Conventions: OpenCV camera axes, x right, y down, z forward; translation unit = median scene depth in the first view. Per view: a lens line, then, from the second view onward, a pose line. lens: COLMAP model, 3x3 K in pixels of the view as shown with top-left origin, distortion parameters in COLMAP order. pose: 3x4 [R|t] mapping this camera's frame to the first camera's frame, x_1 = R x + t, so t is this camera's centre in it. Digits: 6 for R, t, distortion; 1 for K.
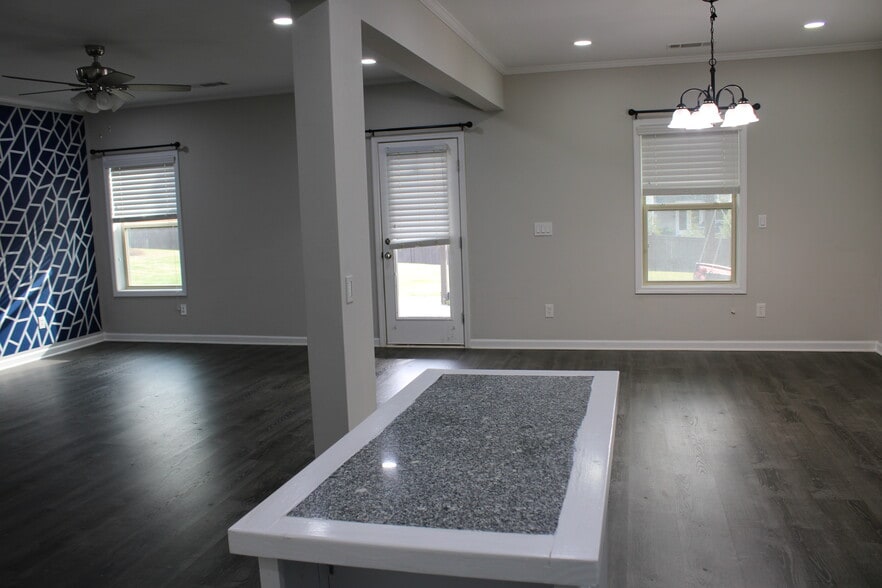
lens RADIAL K [[733.1, 0, 441.0], [0, 733.1, 294.0], [0, 0, 1]] dist [-0.169749, 0.167351]
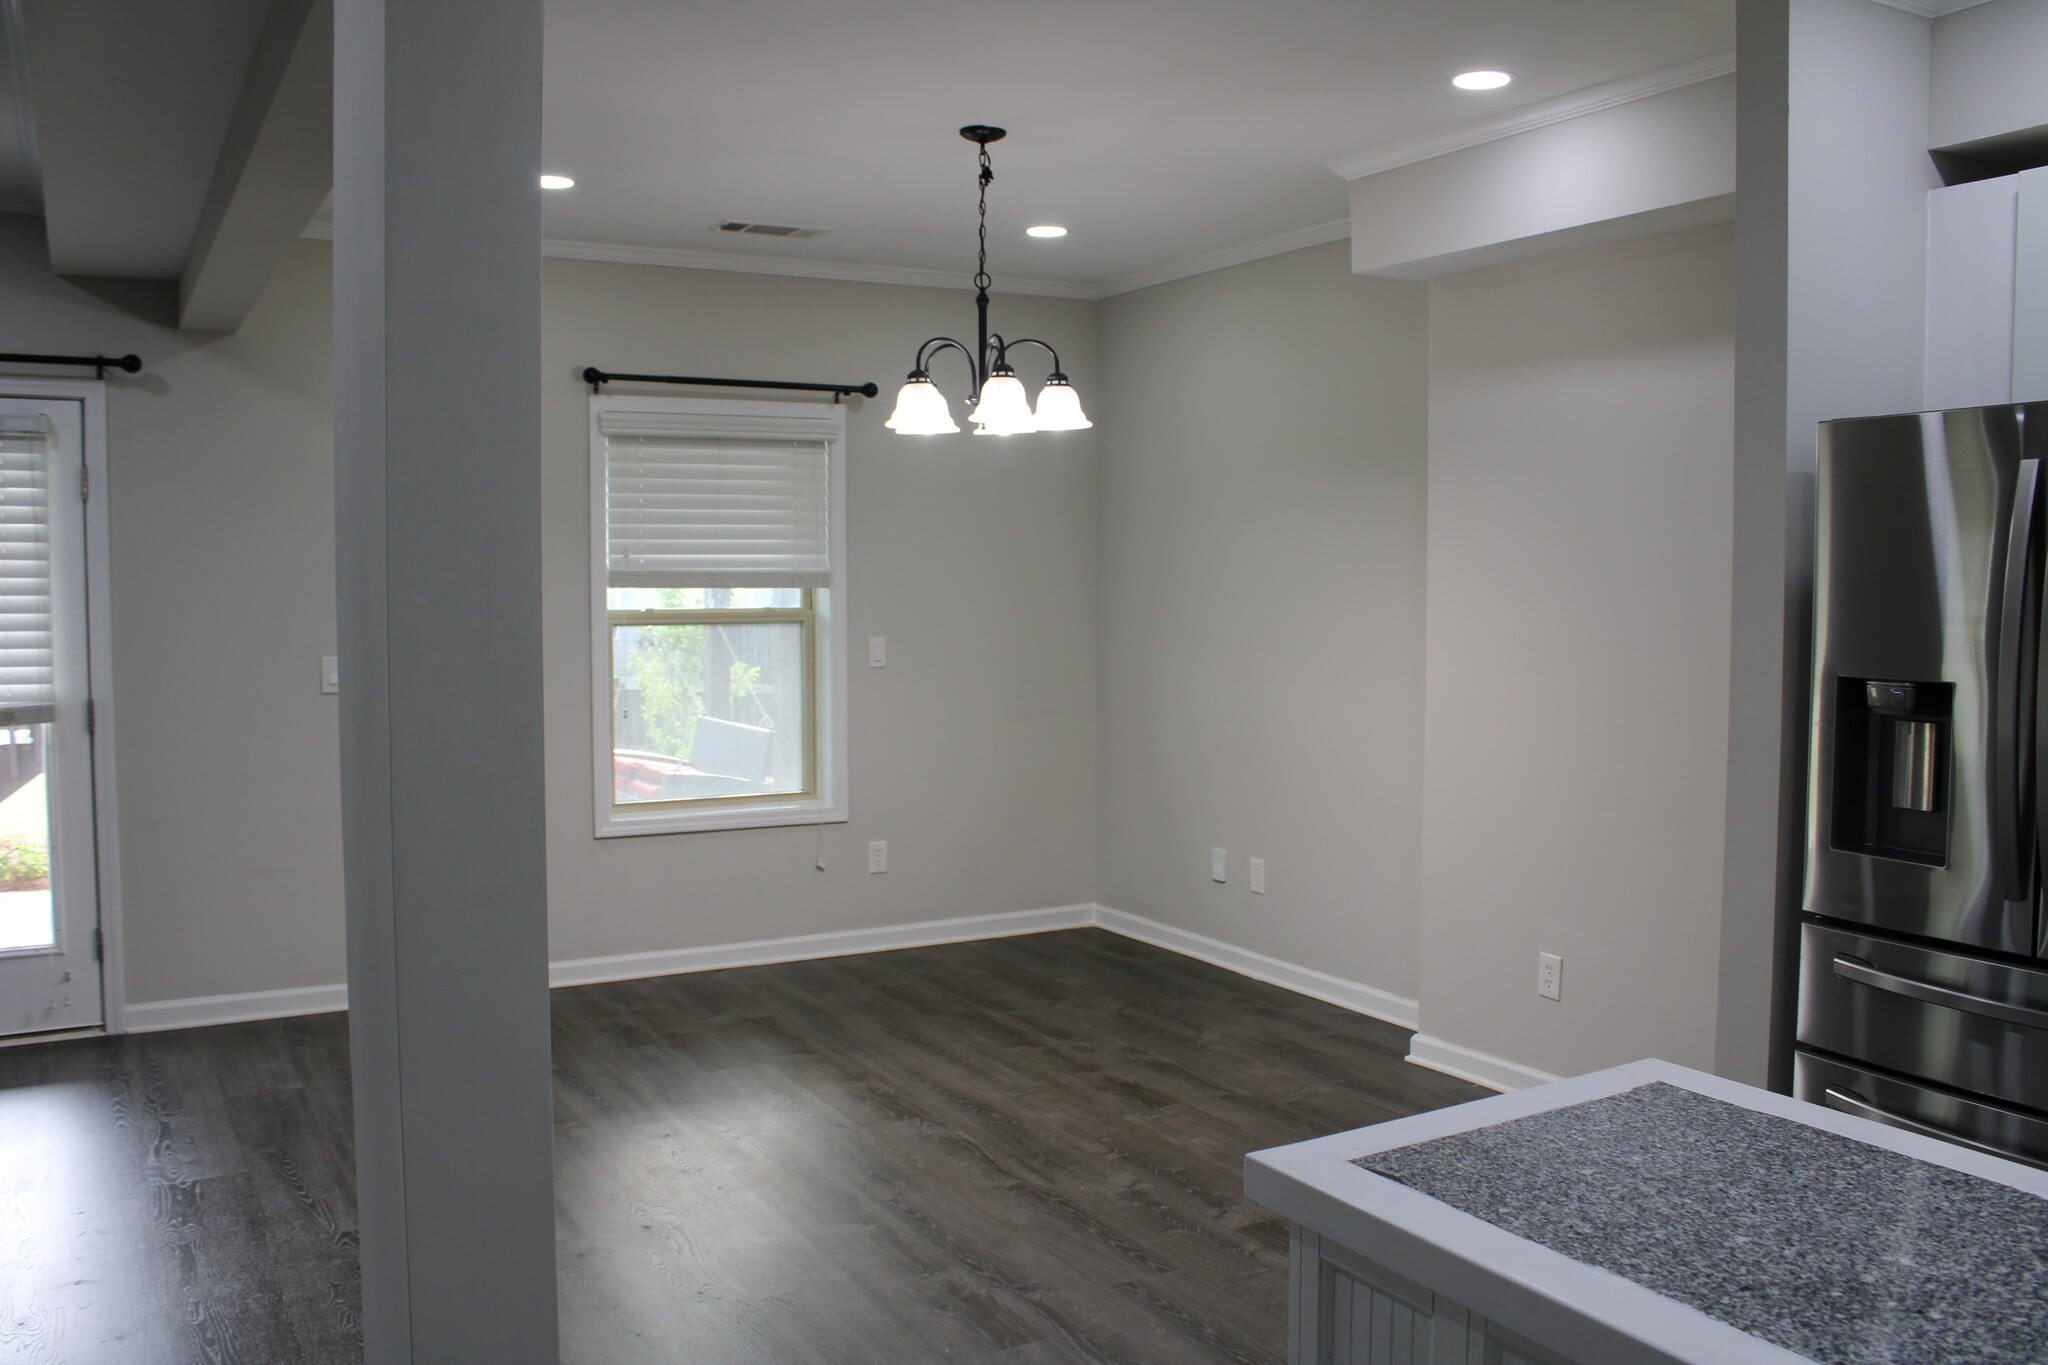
lens RADIAL K [[1702.3, 0, 1024.0], [0, 1702.3, 682.5], [0, 0, 1]] dist [-0.169749, 0.167351]
pose [[0.713582, -0.005628, 0.700549, -0.206549], [0.059831, 0.996804, -0.052936, -0.022678], [-0.698012, 0.079689, 0.711638, 0.194219]]
